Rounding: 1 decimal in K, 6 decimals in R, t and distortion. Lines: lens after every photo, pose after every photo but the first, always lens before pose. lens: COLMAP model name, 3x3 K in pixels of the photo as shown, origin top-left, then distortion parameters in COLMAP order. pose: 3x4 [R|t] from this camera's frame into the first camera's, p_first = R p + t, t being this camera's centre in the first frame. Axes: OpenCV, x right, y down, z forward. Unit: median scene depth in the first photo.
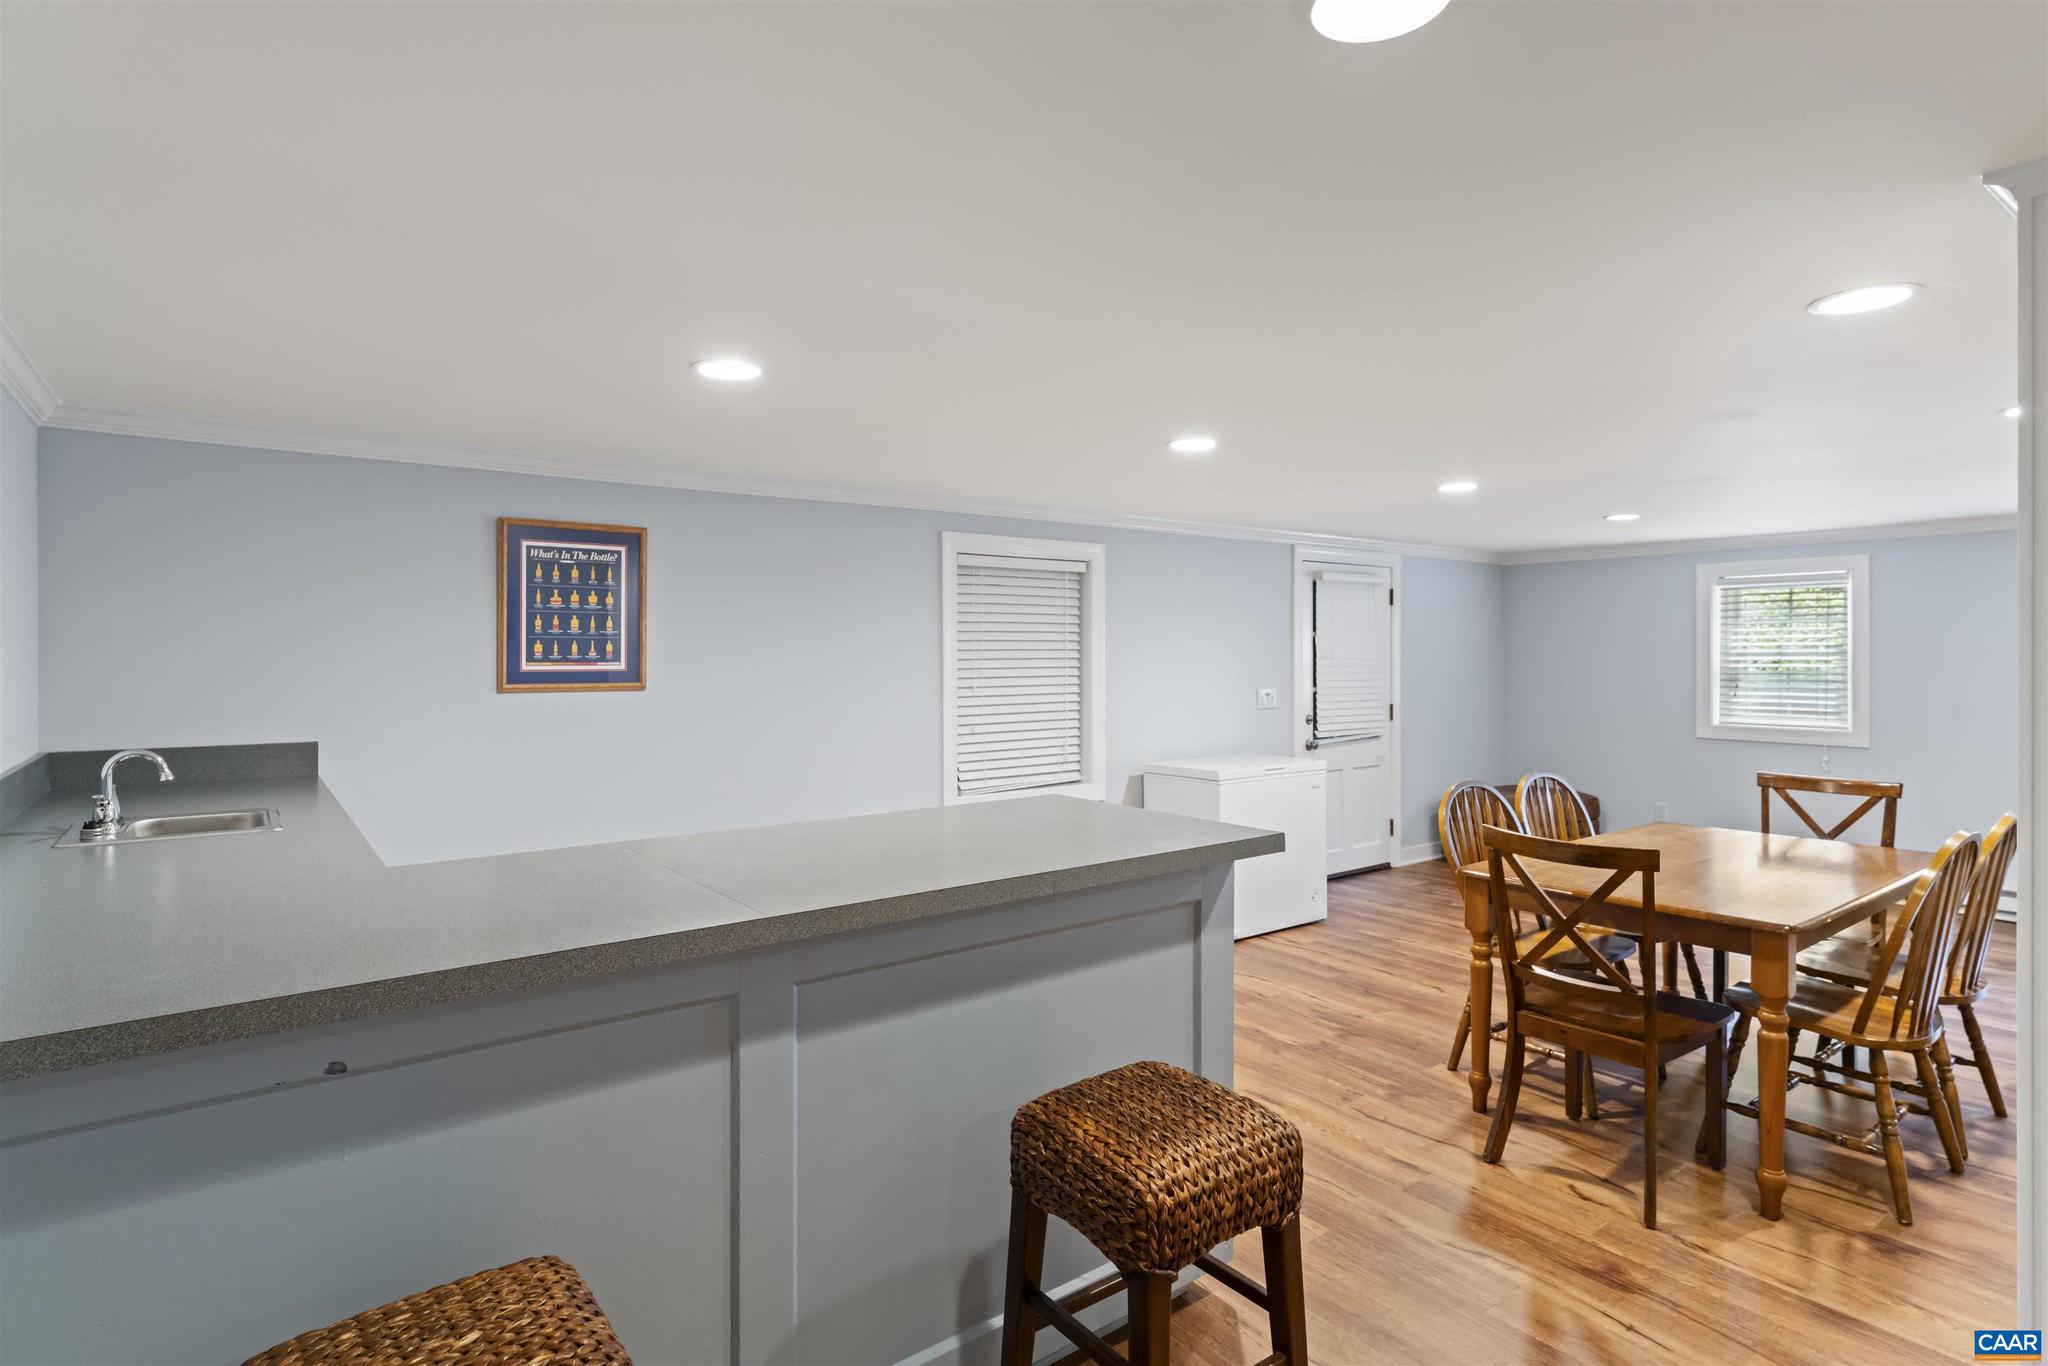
lens RADIAL K [[1050.9, 0, 1021.9], [0, 1050.9, 655.4], [0, 0, 1]] dist [-0.000275, -0.000790]
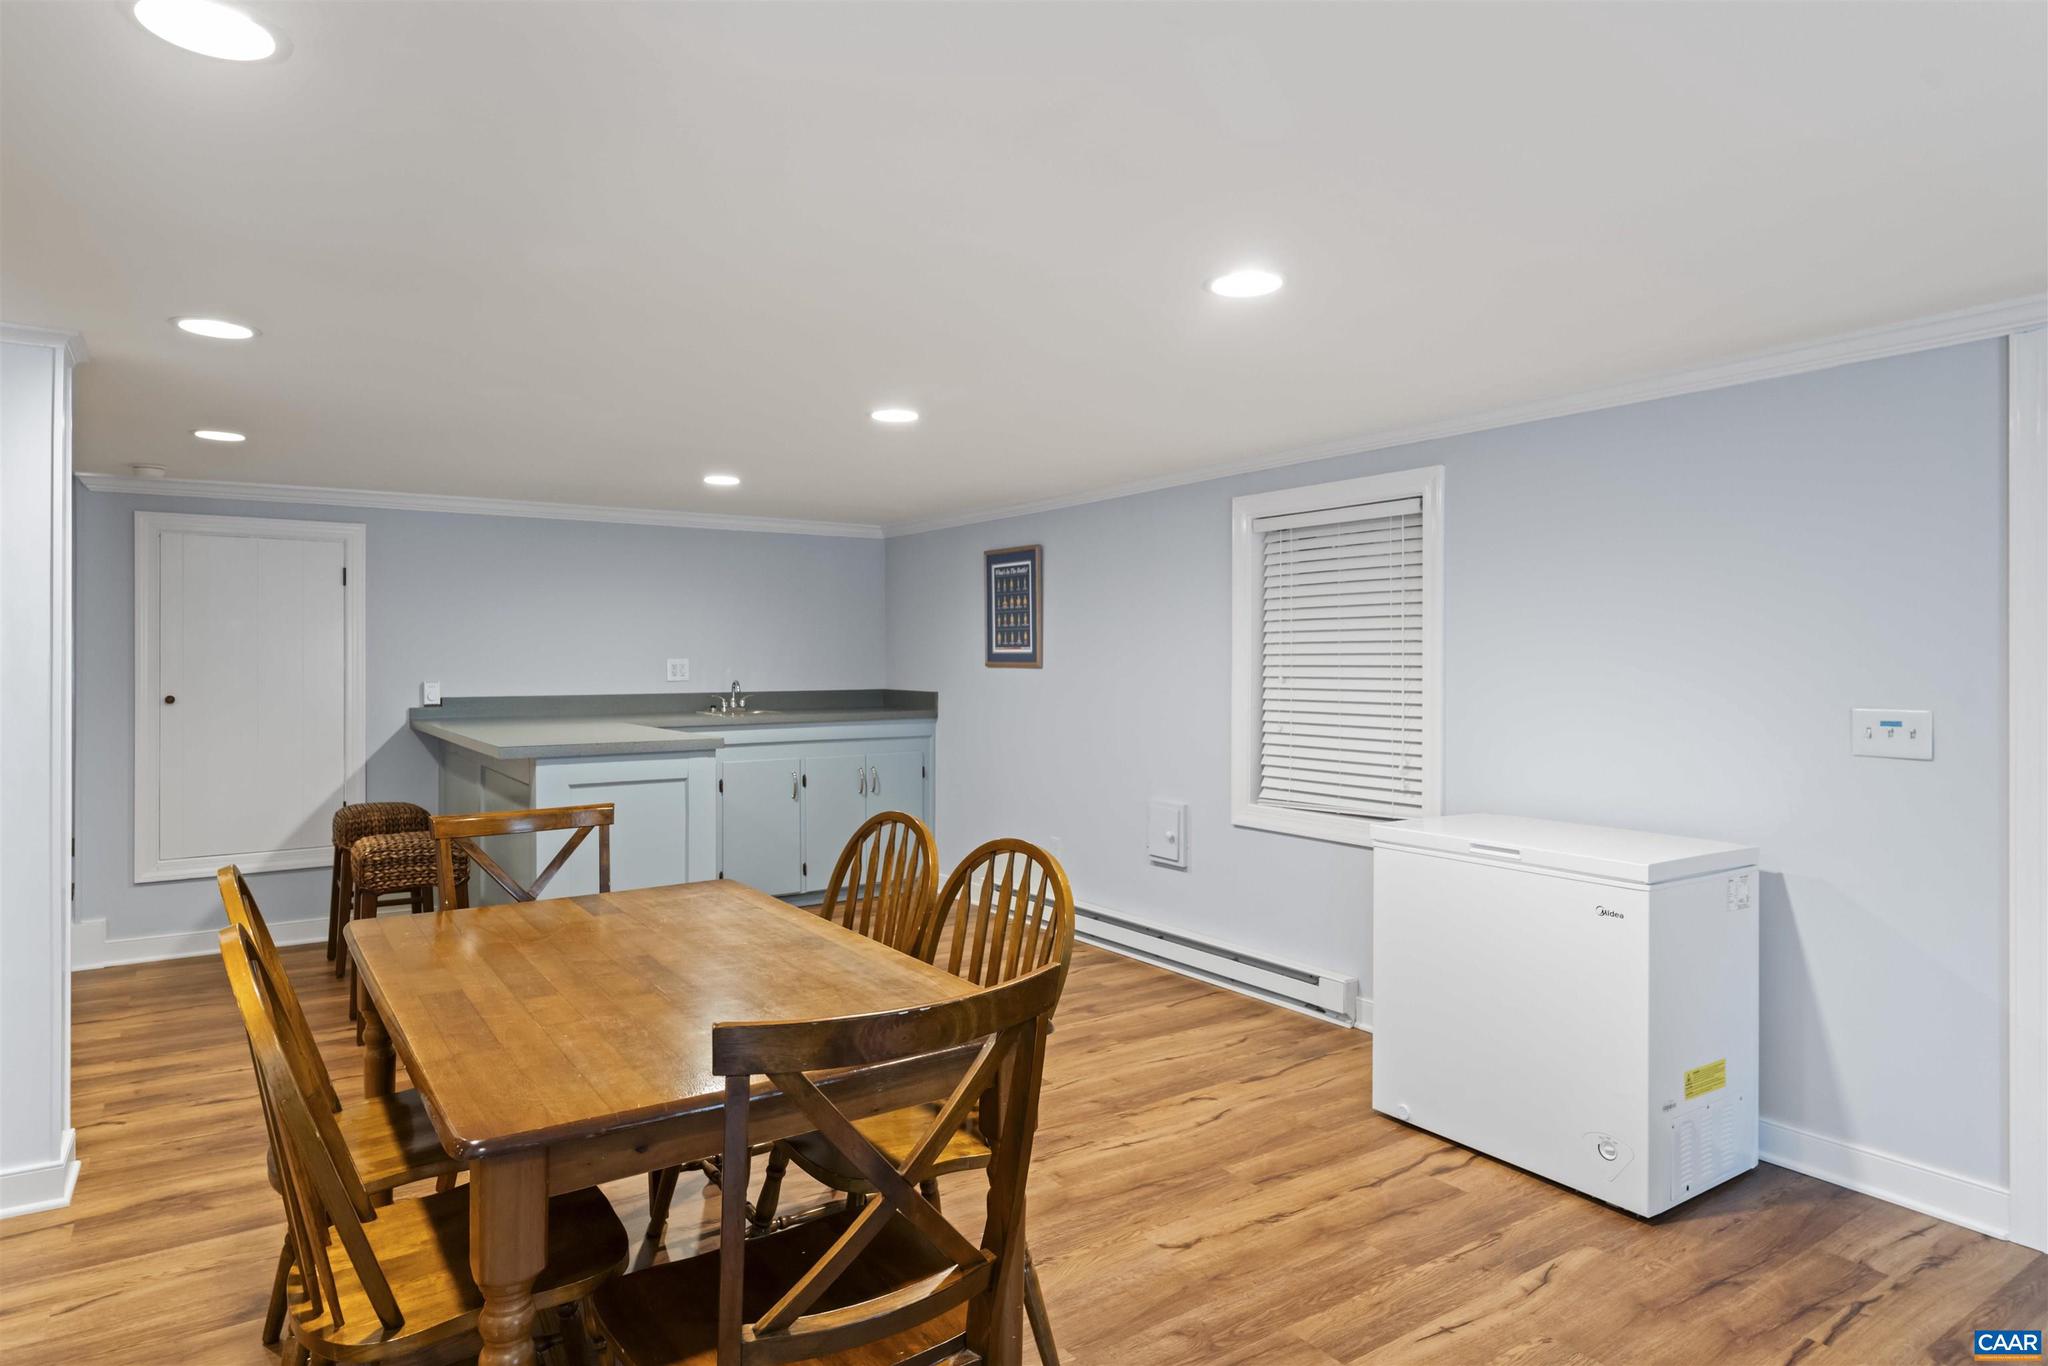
lens RADIAL K [[1182.8, 0, 1022.8], [0, 1182.8, 658.8], [0, 0, 1]] dist [0.000488, 0.001523]
pose [[-0.051985, 0.003625, -0.998641, 1.175948], [-0.001318, 0.999992, 0.003699, 0.016753], [0.998647, 0.001508, -0.051979, 1.113686]]
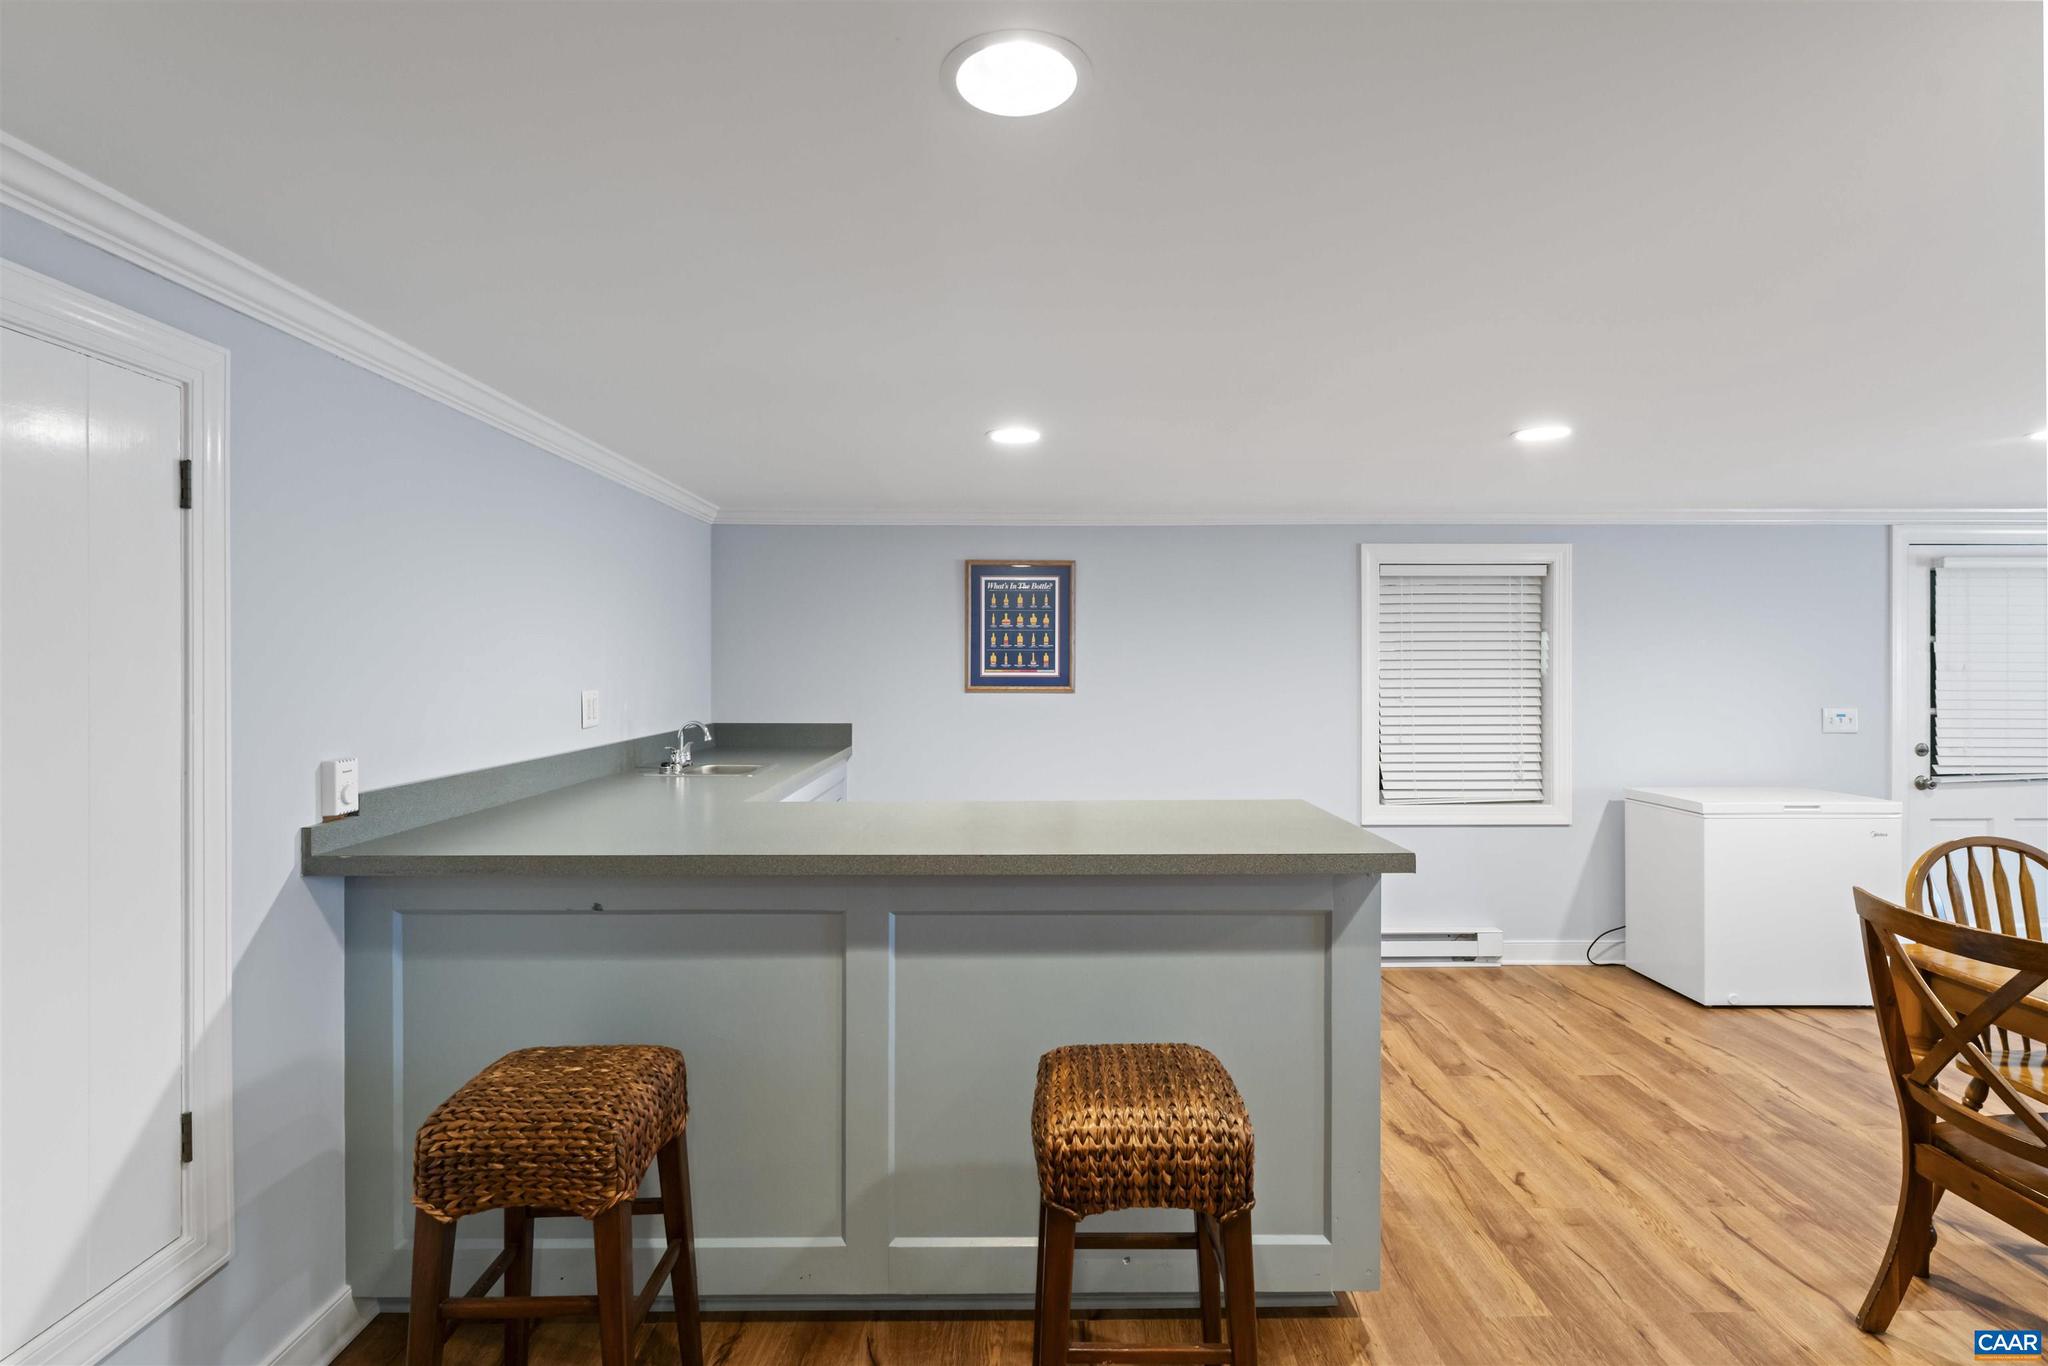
lens RADIAL K [[978.5, 0, 1026.3], [0, 978.5, 665.4], [0, 0, 1]] dist [-0.000990, -0.000521]
pose [[0.802481, 0.002561, -0.596672, 0.293984], [-0.002599, 0.999996, 0.000797, 0.000252], [0.596672, 0.000911, 0.802485, 0.051949]]
